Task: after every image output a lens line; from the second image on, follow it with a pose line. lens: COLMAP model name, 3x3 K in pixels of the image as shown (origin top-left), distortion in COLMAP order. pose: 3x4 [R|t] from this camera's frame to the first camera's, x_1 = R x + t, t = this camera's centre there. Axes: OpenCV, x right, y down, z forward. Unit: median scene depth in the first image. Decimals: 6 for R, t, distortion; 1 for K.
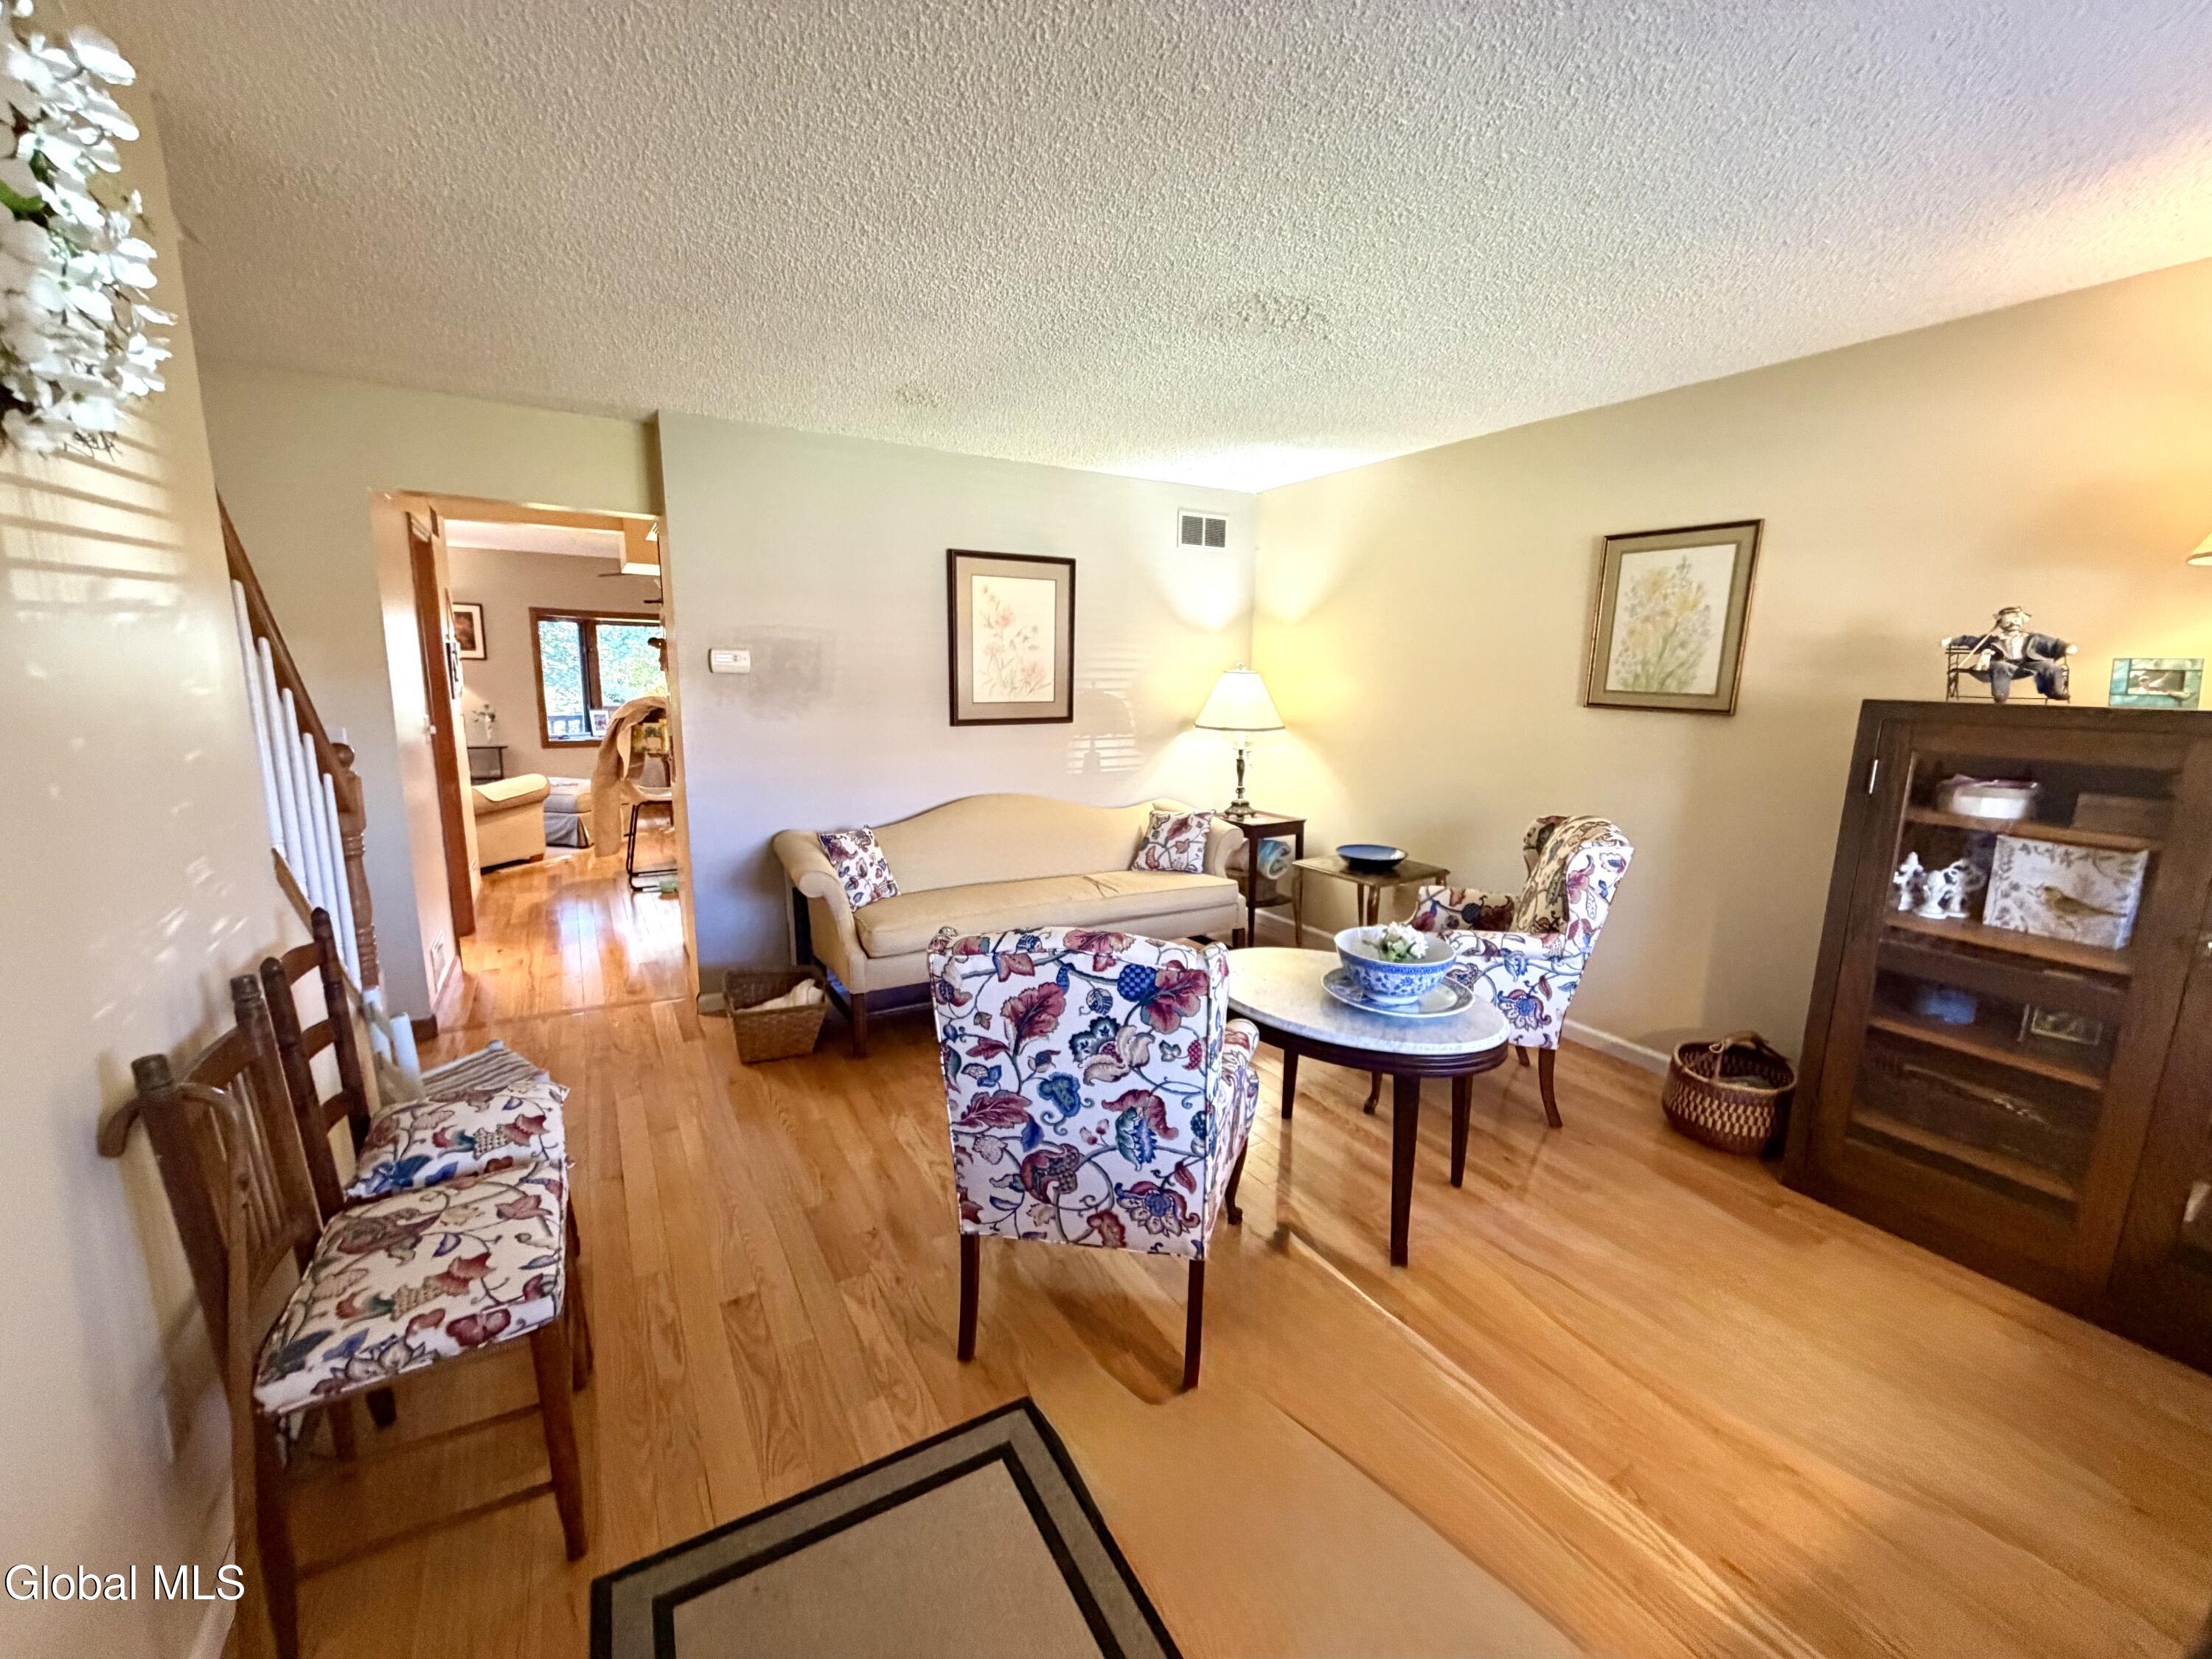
lens RADIAL K [[879.8, 0, 1104.0], [0, 879.8, 835.0], [0, 0, 1]] dist [-0.001077, 0.000221]
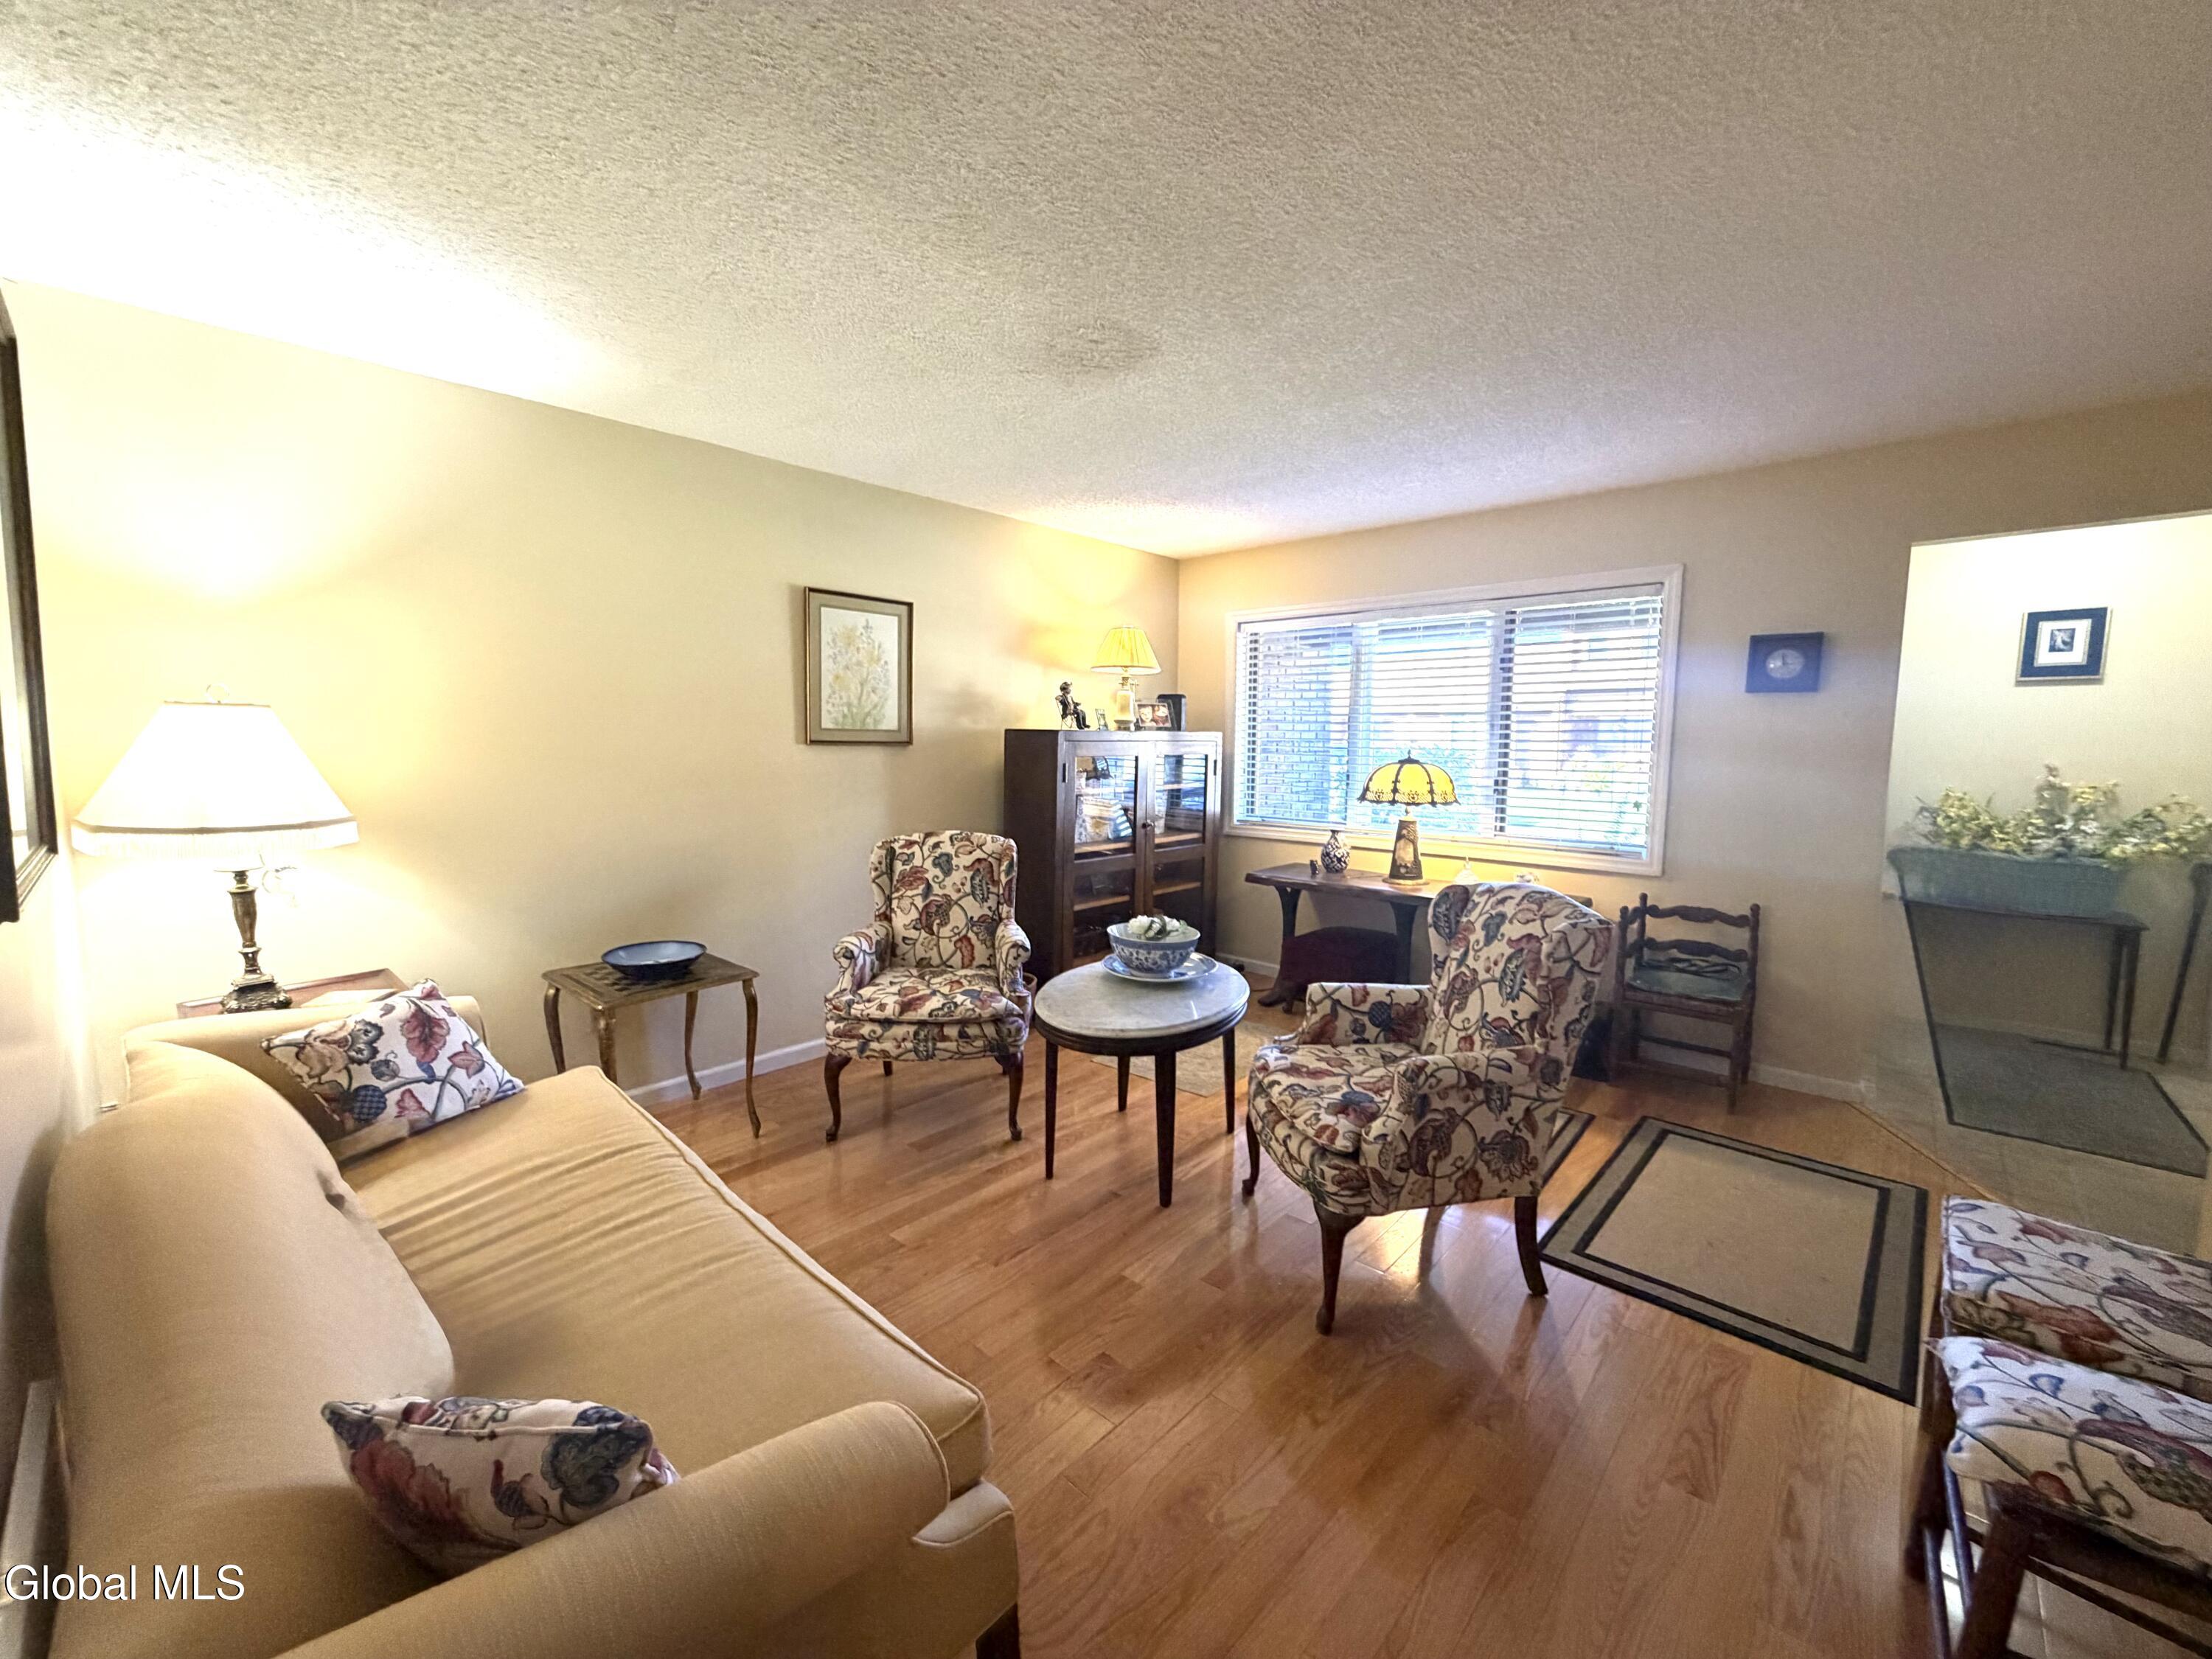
lens RADIAL K [[879.8, 0, 1100.5], [0, 879.8, 832.4], [0, 0, 1]] dist [-0.001077, 0.000221]
pose [[-0.284537, -0.124892, 0.950495, -0.617419], [0.166123, 0.970055, 0.177193, -0.185270], [-0.944162, 0.208317, -0.255269, 1.033585]]
